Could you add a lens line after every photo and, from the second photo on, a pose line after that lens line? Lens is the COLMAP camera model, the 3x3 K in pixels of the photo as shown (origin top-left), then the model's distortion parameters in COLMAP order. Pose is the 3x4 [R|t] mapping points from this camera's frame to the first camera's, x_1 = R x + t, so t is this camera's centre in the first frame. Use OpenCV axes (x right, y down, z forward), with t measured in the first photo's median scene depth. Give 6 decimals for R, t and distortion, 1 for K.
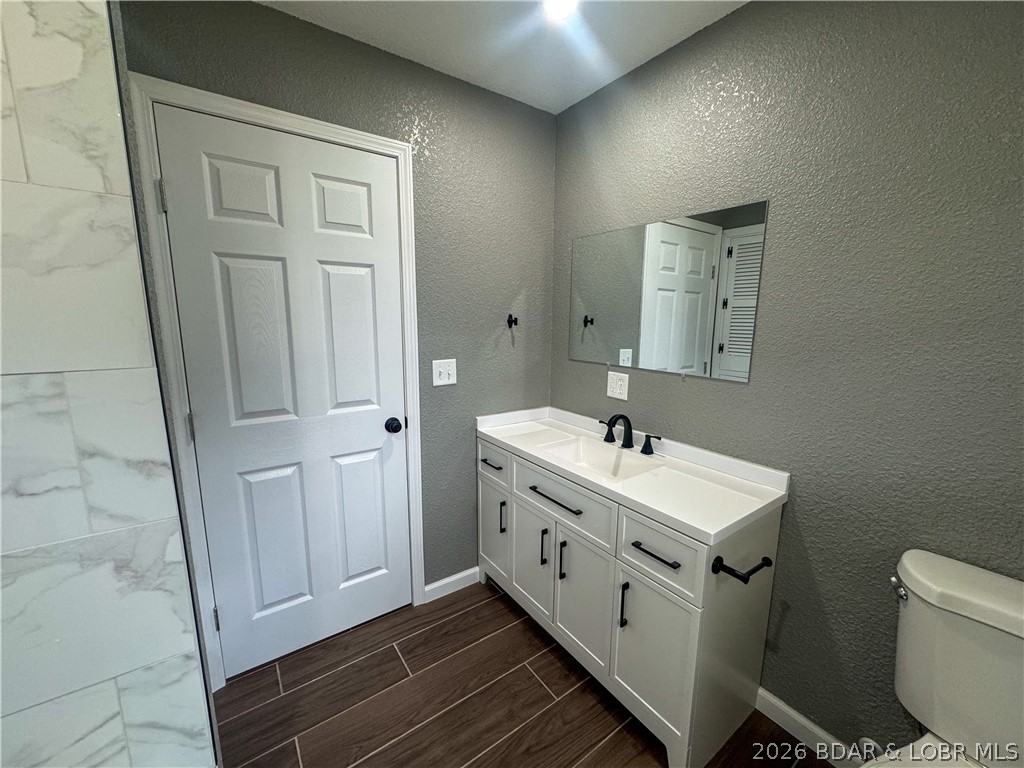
lens RADIAL K [[407.2, 0, 508.0], [0, 407.2, 385.1], [0, 0, 1]] dist [-0.002392, 0.000004]
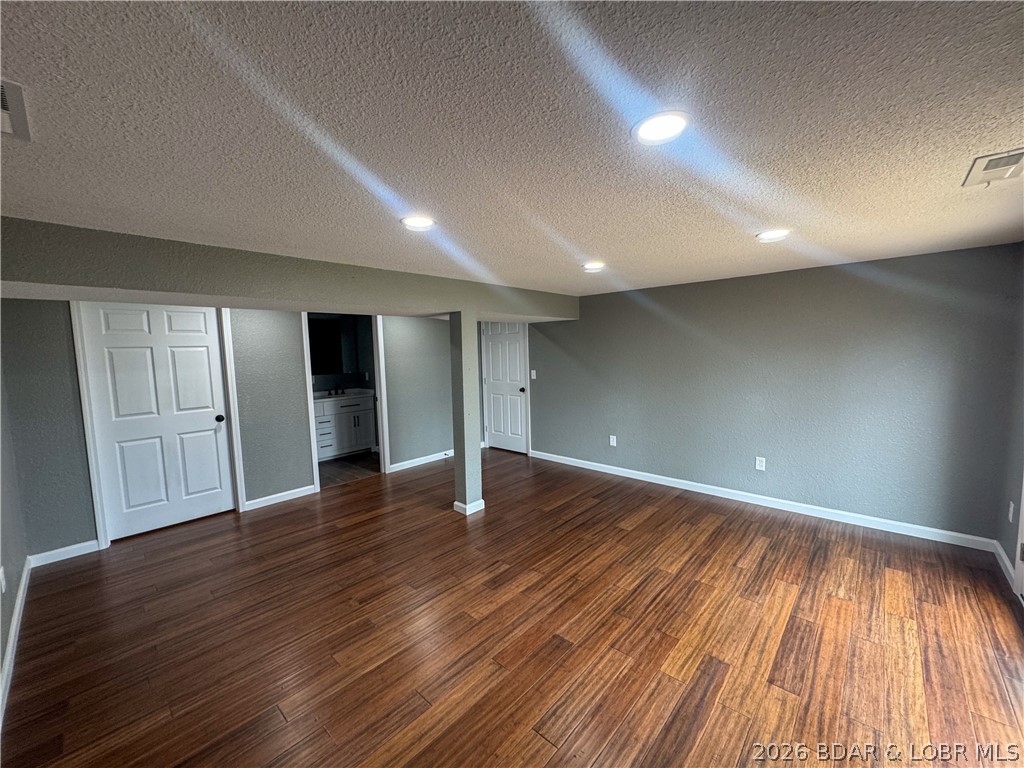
lens RADIAL K [[407.2, 0, 509.3], [0, 407.2, 384.2], [0, 0, 1]] dist [-0.002392, 0.000004]
pose [[0.212319, 0.074092, -0.974388, 3.045443], [-0.133731, 0.989943, 0.046135, -0.083181], [0.968007, 0.120511, 0.220092, 0.242442]]
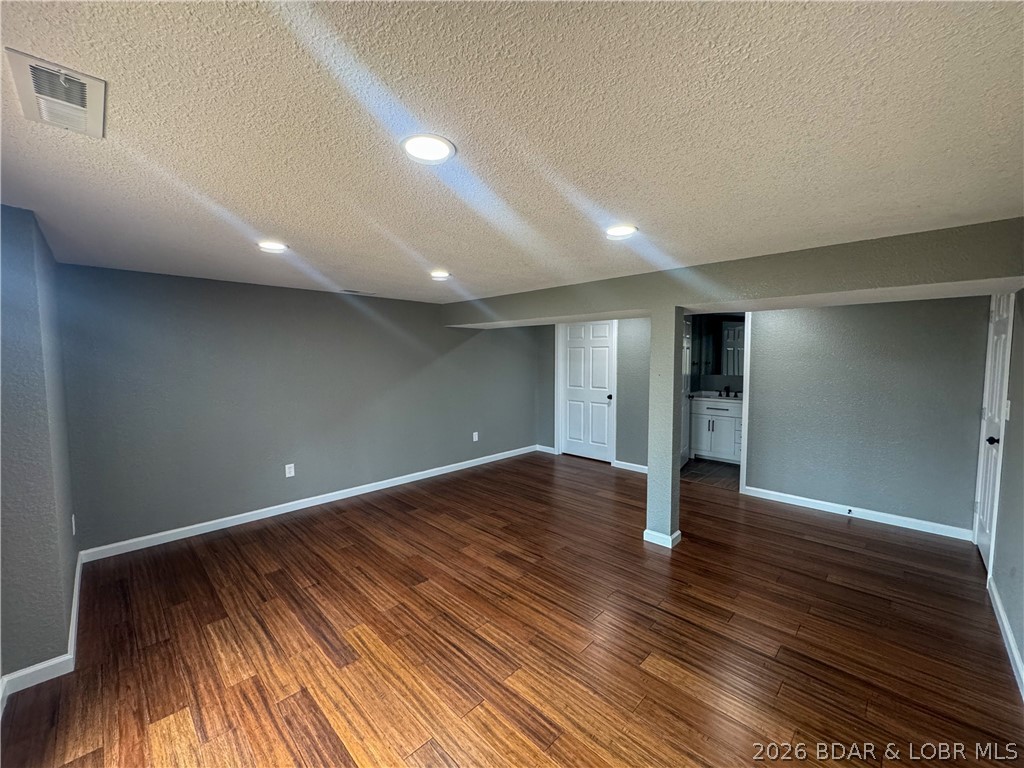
lens RADIAL K [[407.2, 0, 513.3], [0, 407.2, 382.3], [0, 0, 1]] dist [-0.002392, 0.000004]
pose [[-0.982563, 0.010612, -0.185625, 1.834306], [-0.031509, 0.974425, 0.222492, -0.400064], [0.183239, 0.224461, -0.957100, 2.216108]]
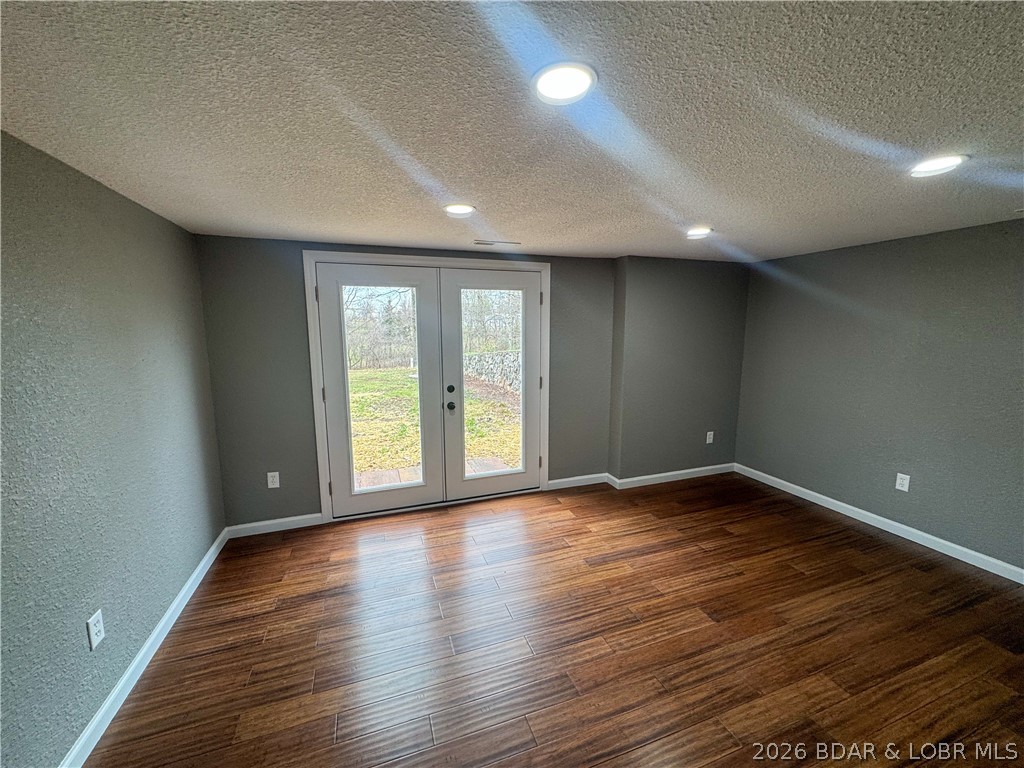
lens RADIAL K [[407.2, 0, 508.9], [0, 407.2, 385.8], [0, 0, 1]] dist [-0.002392, 0.000004]
pose [[0.265722, -0.146056, 0.952922, 0.597525], [0.163013, 0.981031, 0.104909, -0.217782], [-0.950168, 0.127462, 0.284490, 0.926371]]
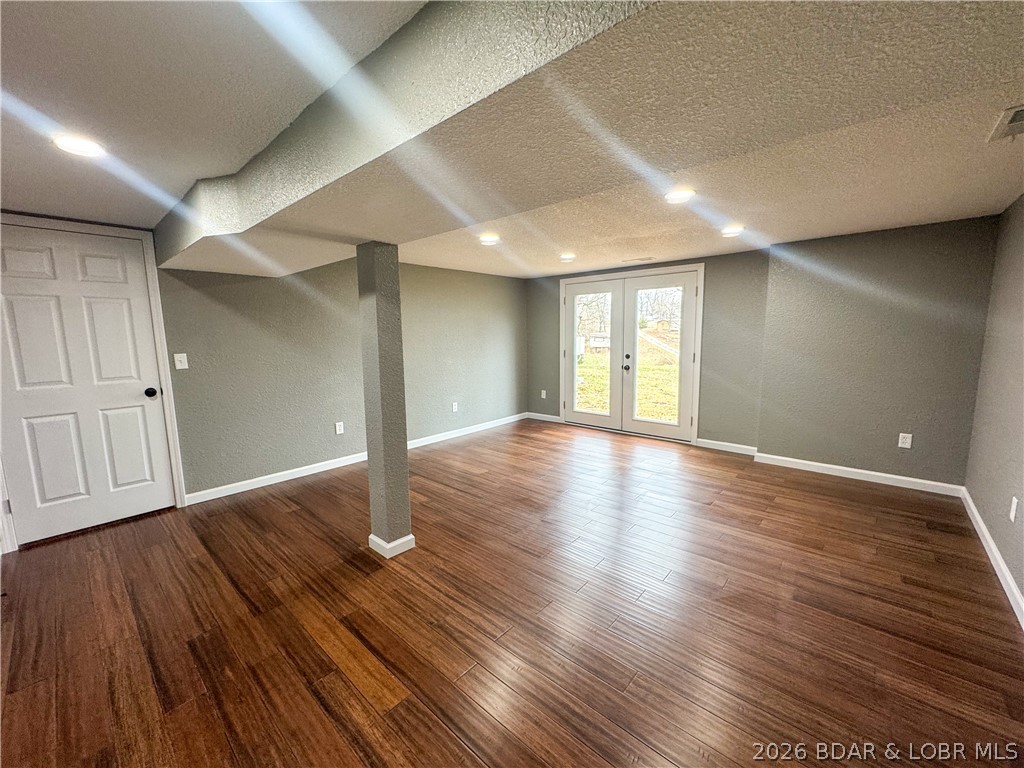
lens RADIAL K [[407.2, 0, 512.3], [0, 407.2, 386.4], [0, 0, 1]] dist [-0.002392, 0.000004]
pose [[0.973460, -0.049177, 0.223510, 0.887772], [0.056332, 0.998080, -0.025748, 0.219723], [-0.221815, 0.037655, 0.974361, -1.034890]]
